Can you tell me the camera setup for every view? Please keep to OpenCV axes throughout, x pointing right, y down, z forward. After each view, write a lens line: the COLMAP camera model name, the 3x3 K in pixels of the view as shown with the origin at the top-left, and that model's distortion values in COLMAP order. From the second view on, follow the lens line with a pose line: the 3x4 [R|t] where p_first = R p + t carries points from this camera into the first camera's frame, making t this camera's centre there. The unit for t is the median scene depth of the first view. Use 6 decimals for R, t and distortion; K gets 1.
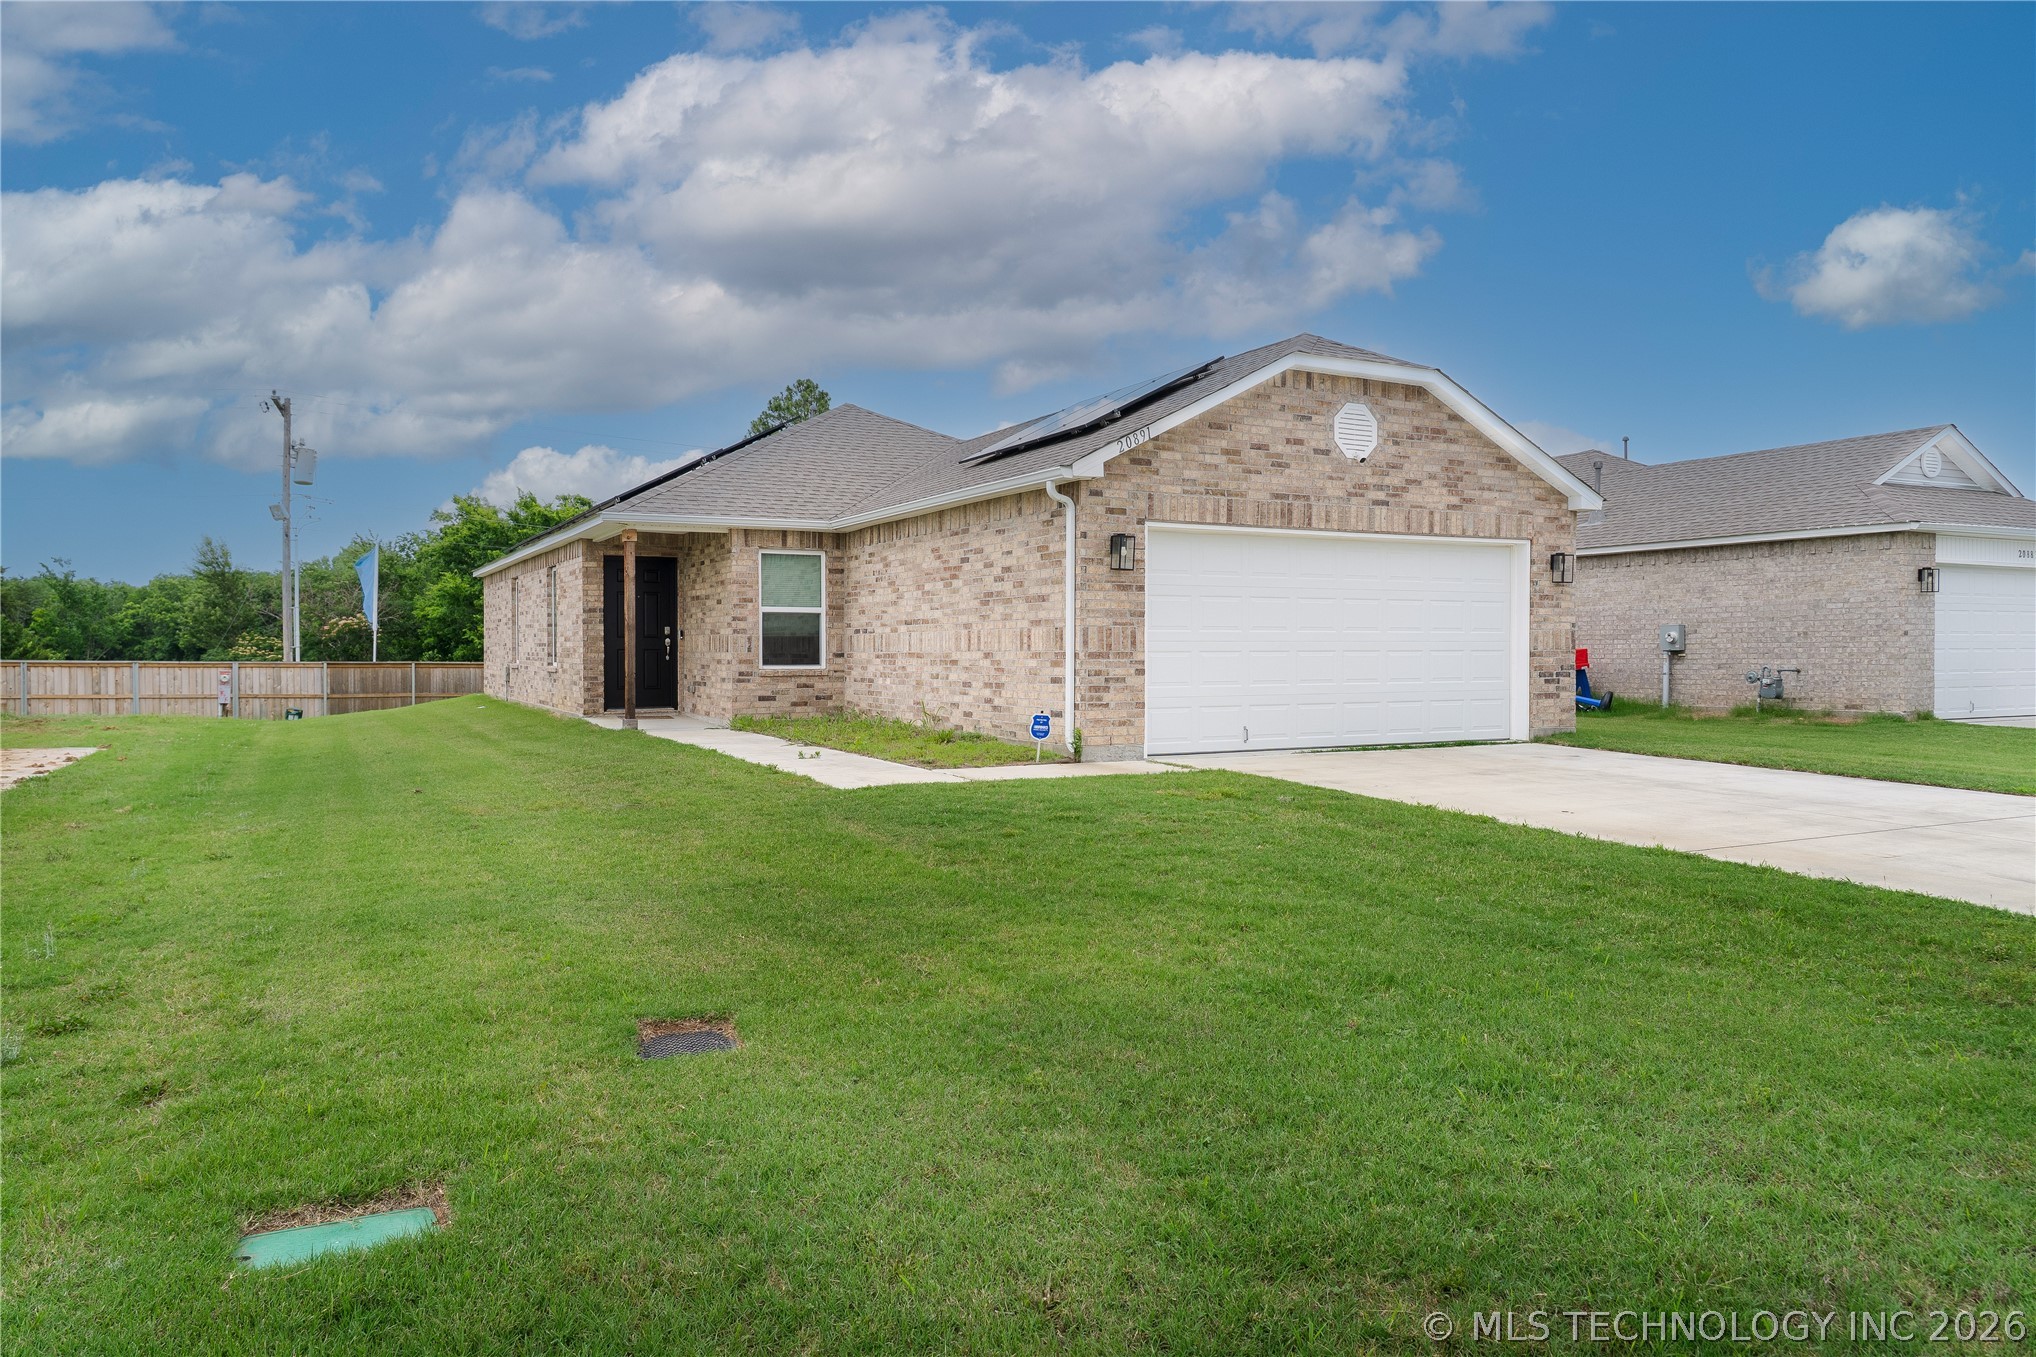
lens RADIAL K [[1391.6, 0, 1018.0], [0, 1391.6, 678.5], [0, 0, 1]] dist [-0.031337, -0.000887]
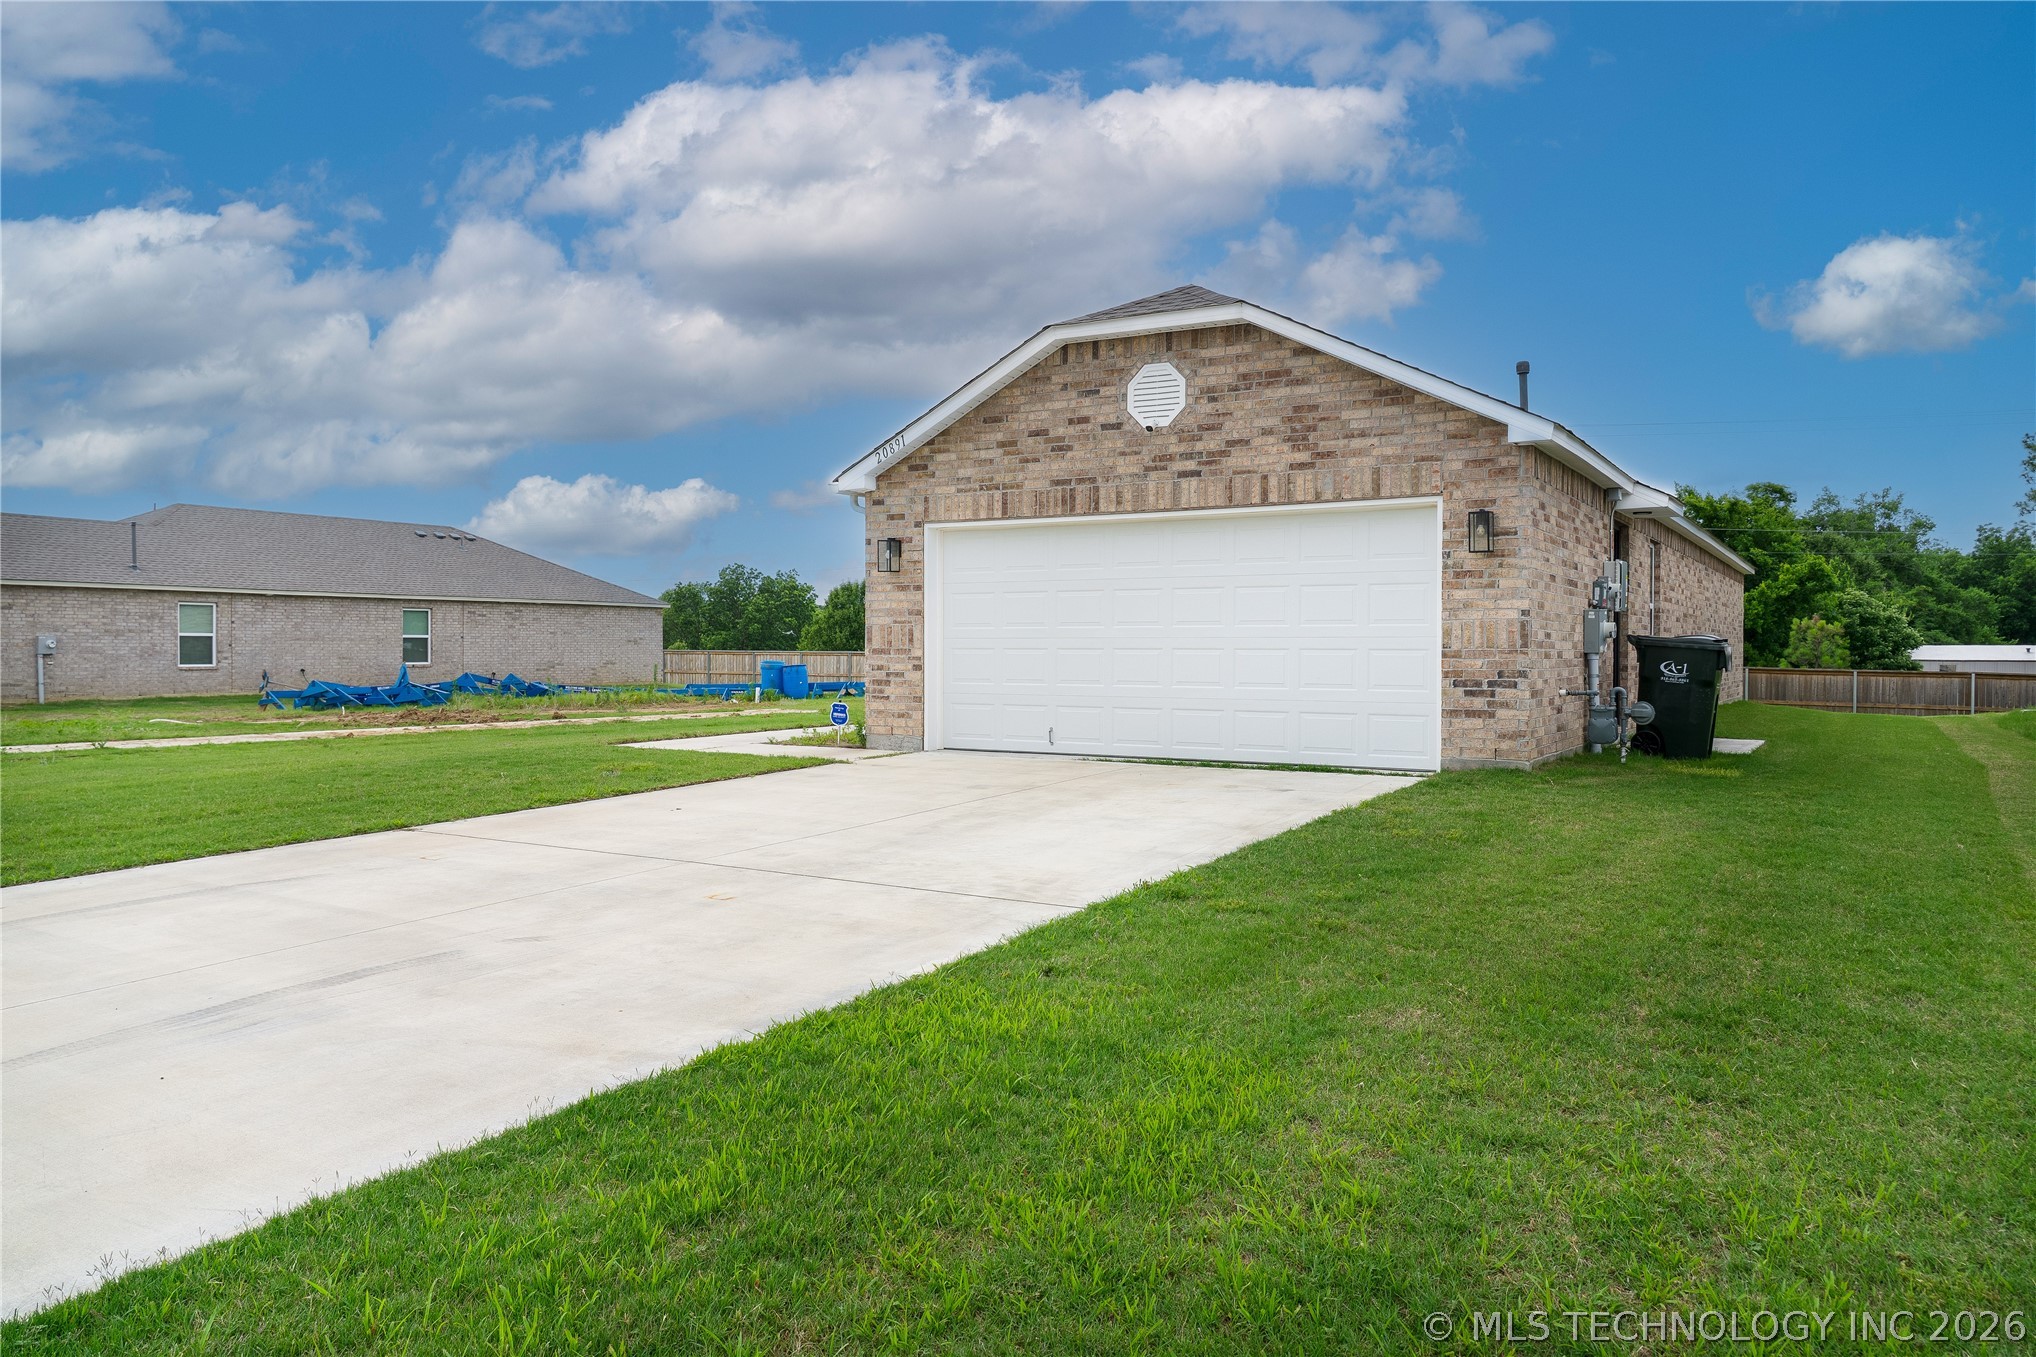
lens RADIAL K [[1391.6, 0, 1018.0], [0, 1391.6, 678.5], [0, 0, 1]] dist [-0.031337, -0.000887]
pose [[0.521592, 0.019426, -0.852974, 0.952867], [-0.023710, 0.999685, 0.008269, -0.006466], [0.852866, 0.015911, 0.521888, 0.480966]]
